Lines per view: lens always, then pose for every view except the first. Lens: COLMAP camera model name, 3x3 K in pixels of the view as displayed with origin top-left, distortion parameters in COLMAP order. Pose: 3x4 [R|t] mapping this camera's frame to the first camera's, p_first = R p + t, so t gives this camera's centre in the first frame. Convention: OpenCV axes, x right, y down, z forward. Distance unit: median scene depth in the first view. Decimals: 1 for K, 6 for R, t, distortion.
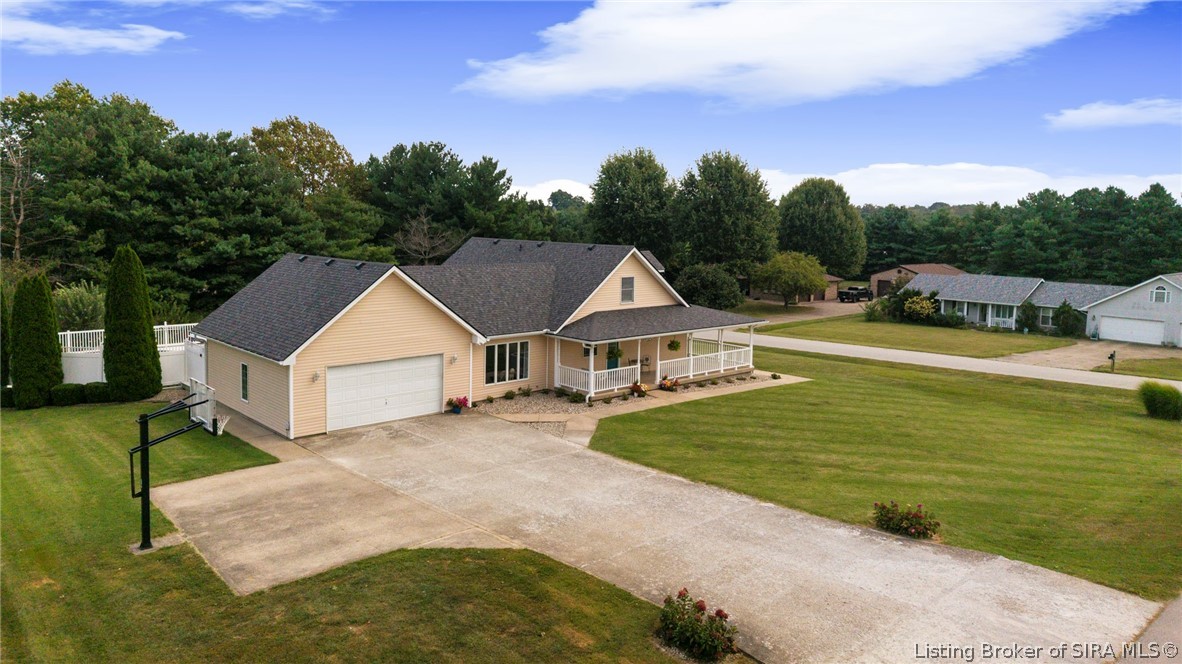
lens RADIAL K [[804.7, 0, 590.5], [0, 804.7, 333.6], [0, 0, 1]] dist [0.025950, -0.032028]
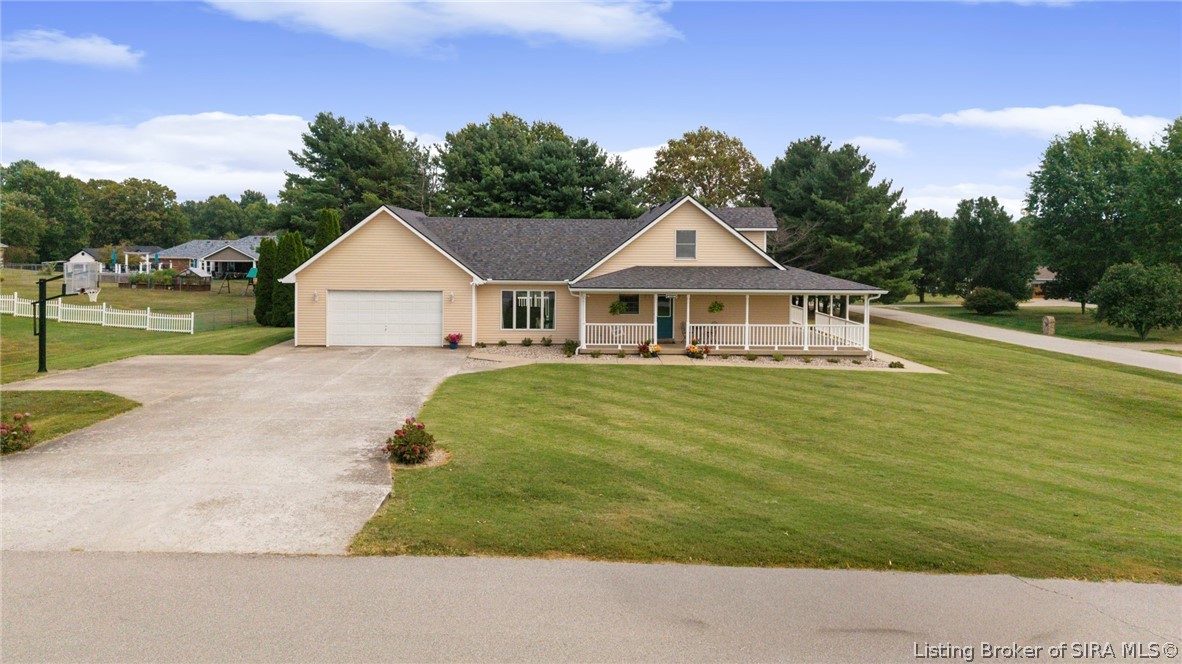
lens RADIAL K [[804.7, 0, 593.8], [0, 804.7, 331.4], [0, 0, 1]] dist [0.025950, -0.032028]
pose [[0.756427, 0.058718, -0.651437, 0.607295], [-0.085497, 0.996293, -0.009475, 0.064204], [0.648466, 0.062863, 0.758644, 0.285346]]
